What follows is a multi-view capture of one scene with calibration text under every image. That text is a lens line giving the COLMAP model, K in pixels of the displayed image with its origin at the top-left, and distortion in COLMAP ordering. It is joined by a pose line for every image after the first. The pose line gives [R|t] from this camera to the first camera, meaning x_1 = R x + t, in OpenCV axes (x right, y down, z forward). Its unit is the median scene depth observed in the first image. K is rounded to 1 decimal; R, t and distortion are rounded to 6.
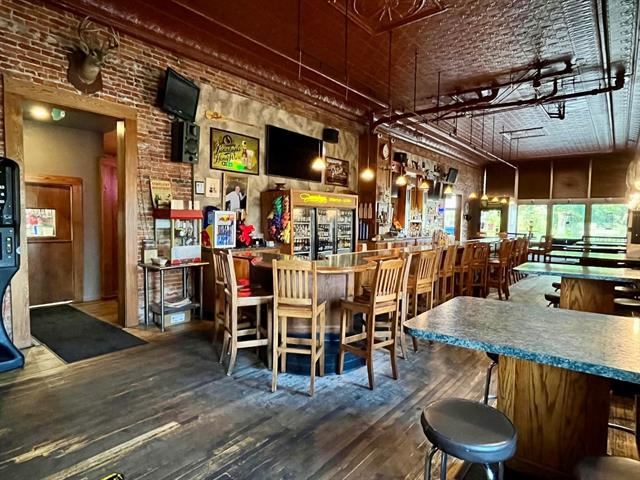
lens RADIAL K [[365.0, 0, 320.0], [0, 365.0, 240.0], [0, 0, 1]] dist [-0.001898, -0.000111]
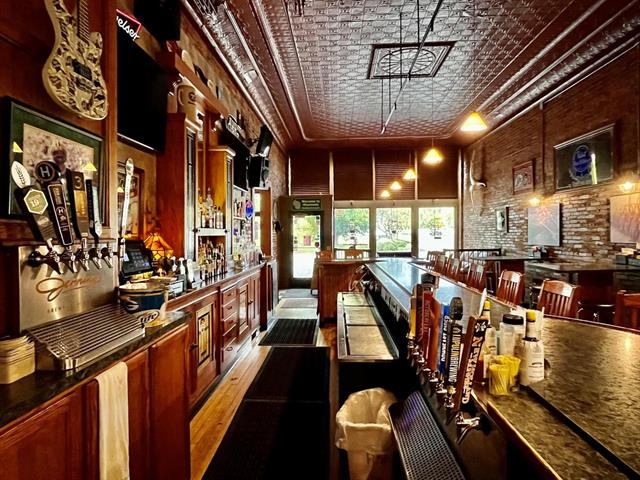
lens RADIAL K [[365.0, 0, 320.0], [0, 365.0, 240.0], [0, 0, 1]] dist [-0.001898, -0.000111]
pose [[0.806328, -0.034733, 0.590448, 0.098051], [0.058363, 0.998075, -0.020990, -0.022045], [-0.588582, 0.051386, 0.806803, 0.466082]]
